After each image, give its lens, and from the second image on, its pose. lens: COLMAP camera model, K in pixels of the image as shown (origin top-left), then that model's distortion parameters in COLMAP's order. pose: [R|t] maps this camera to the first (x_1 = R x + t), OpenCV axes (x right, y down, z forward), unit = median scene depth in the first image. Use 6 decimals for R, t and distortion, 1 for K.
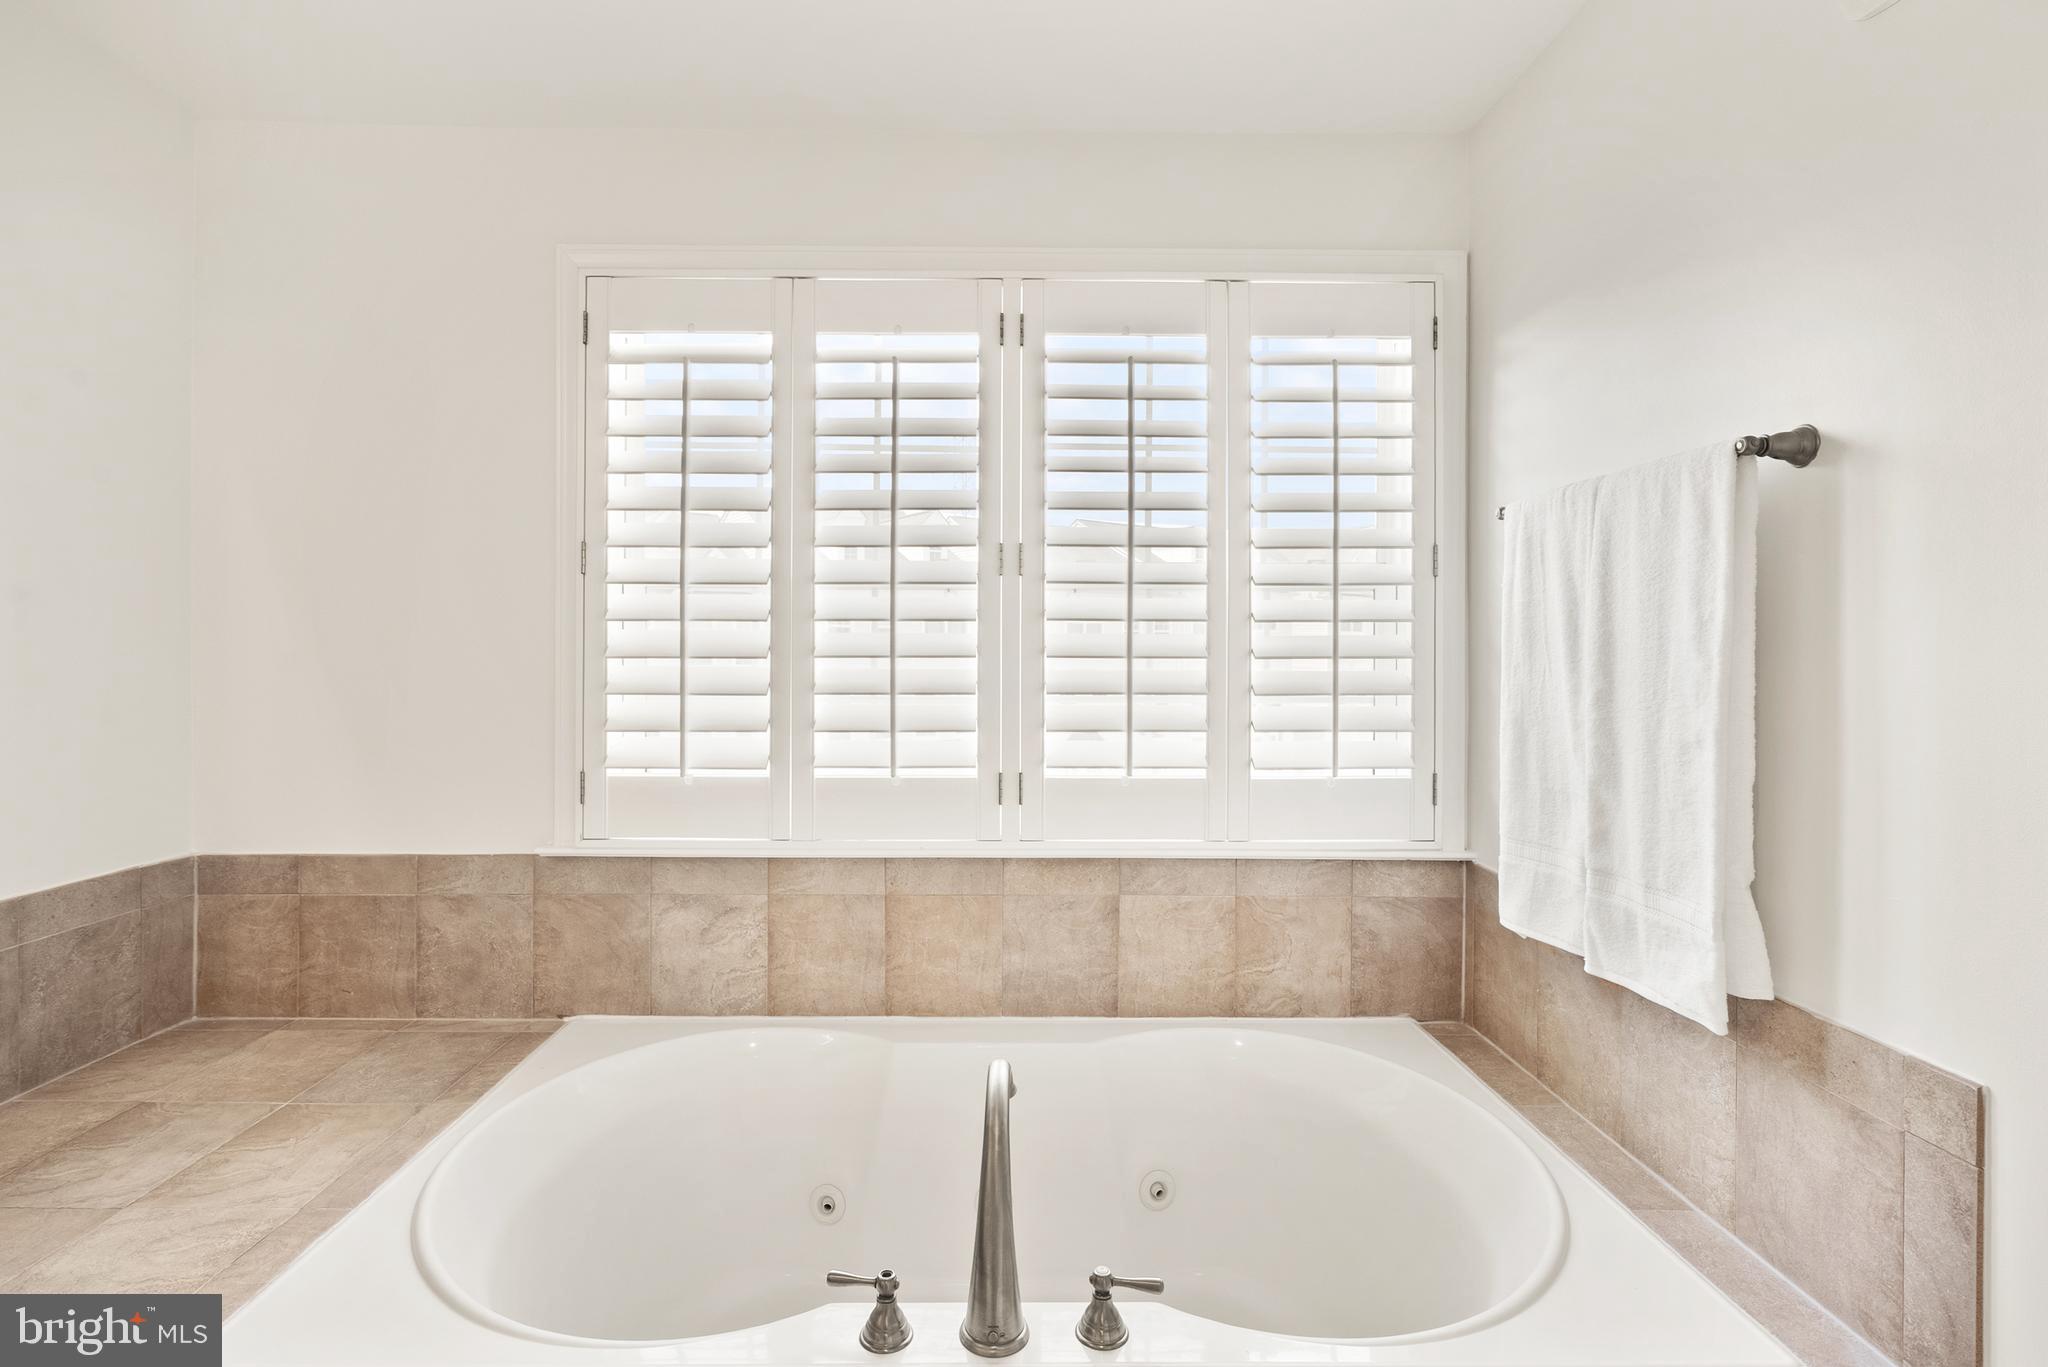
lens RADIAL K [[959.4, 0, 1025.5], [0, 959.4, 673.6], [0, 0, 1]] dist [-0.002072, 0.002845]
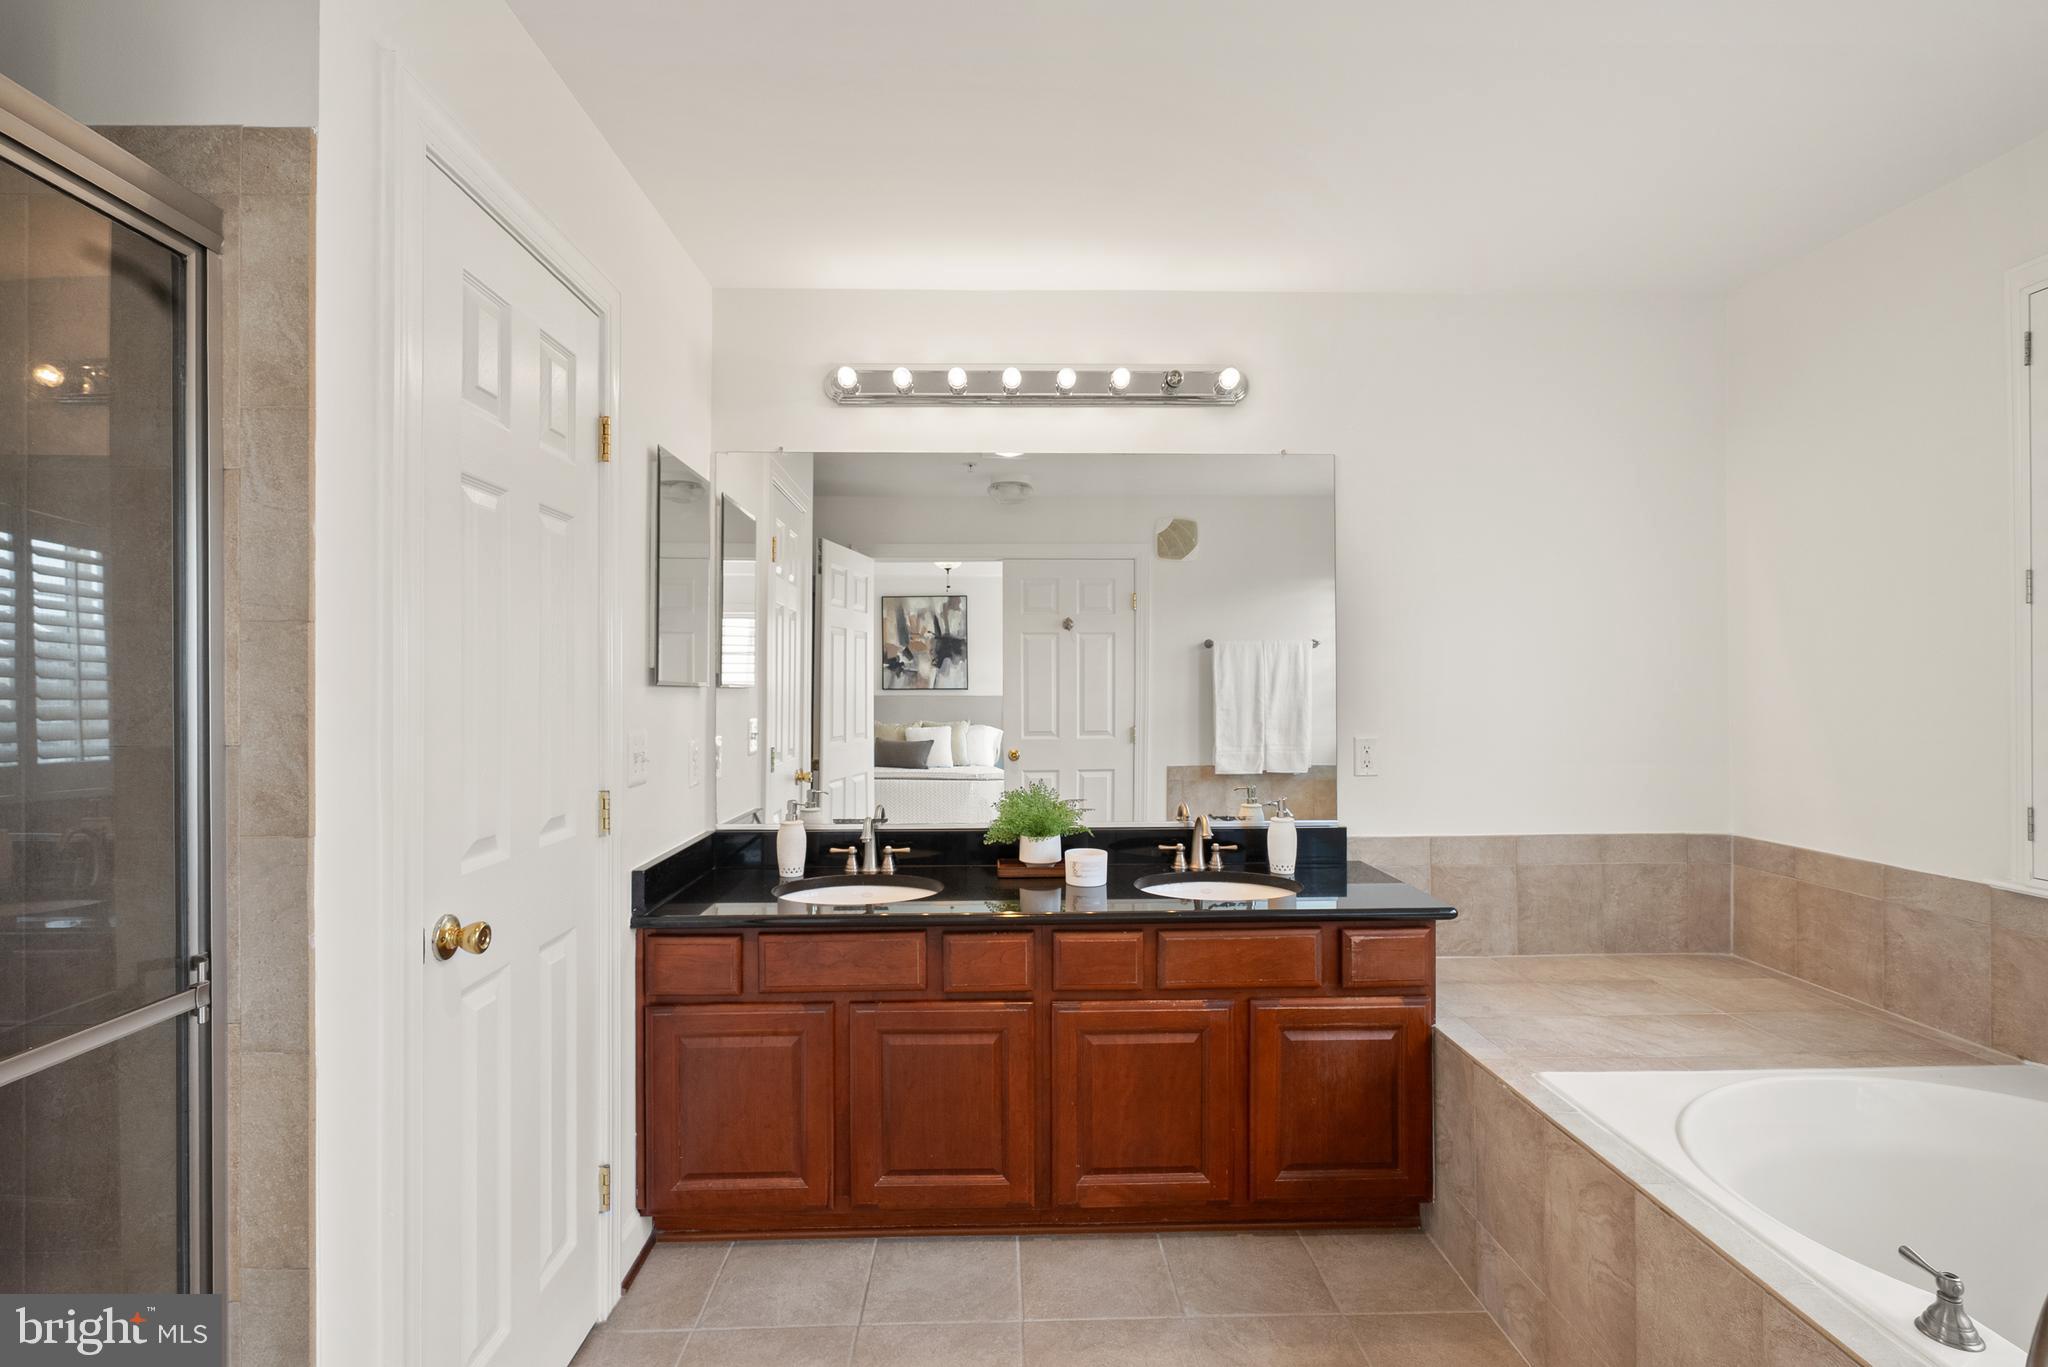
lens RADIAL K [[959.4, 0, 1060.5], [0, 959.4, 681.3], [0, 0, 1]] dist [-0.002072, 0.002845]
pose [[0.059683, -0.008262, -0.998183, 0.434863], [-0.001878, 0.999963, -0.008389, -0.013965], [0.998216, 0.002375, 0.059665, -0.029322]]
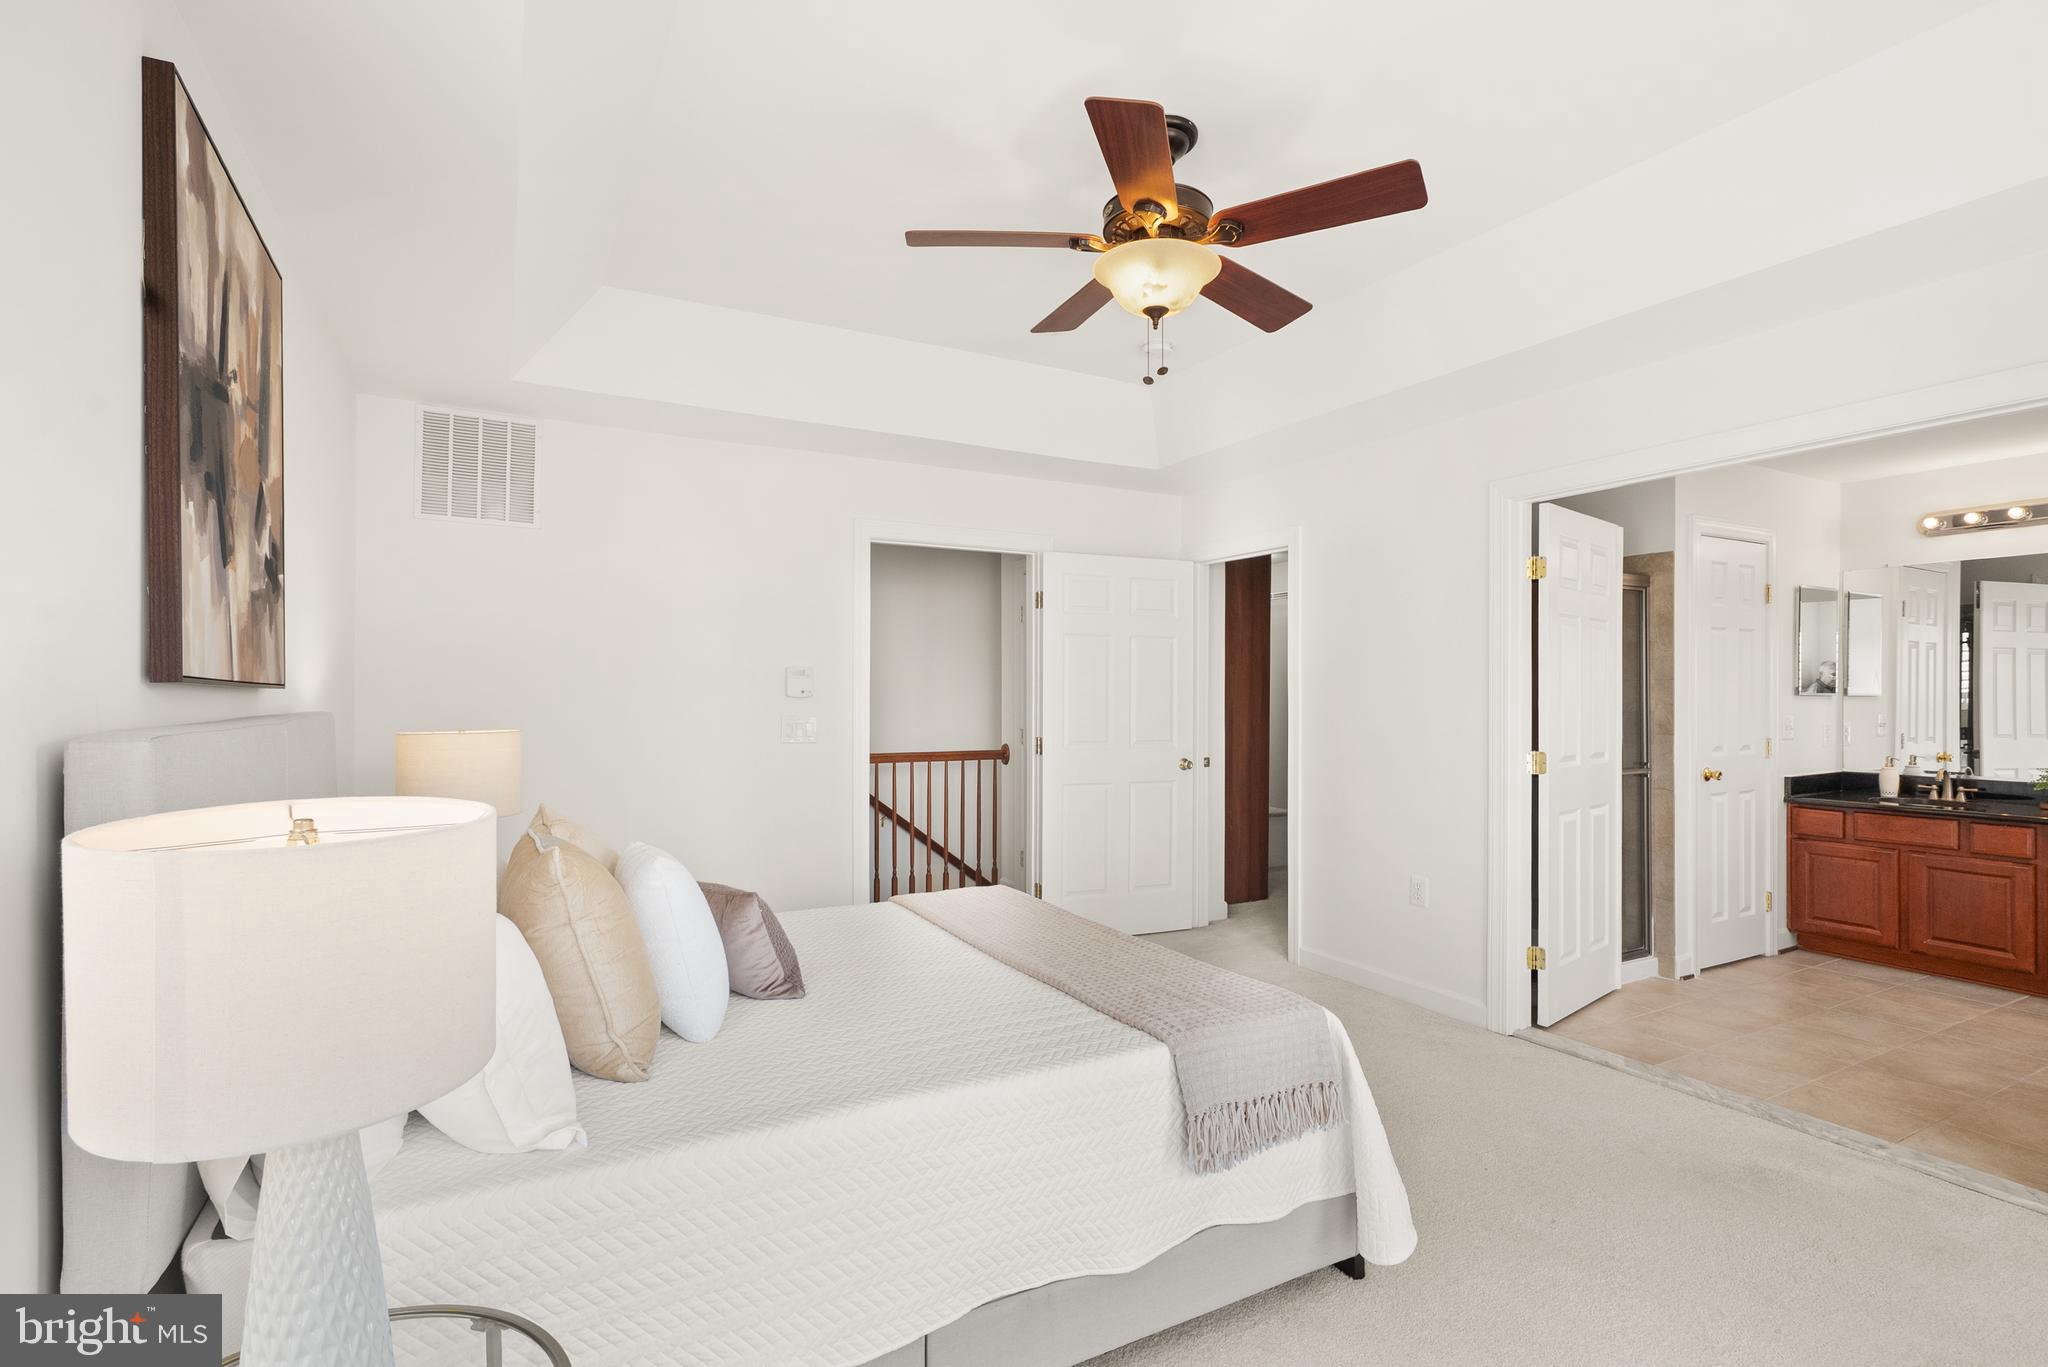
lens RADIAL K [[959.4, 0, 990.4], [0, 959.4, 694.0], [0, 0, 1]] dist [-0.002072, 0.002845]
pose [[-0.891283, -0.002041, -0.453443, 1.803126], [-0.003806, 0.999988, 0.002978, -0.019127], [0.453432, 0.004380, -0.891280, 0.609817]]
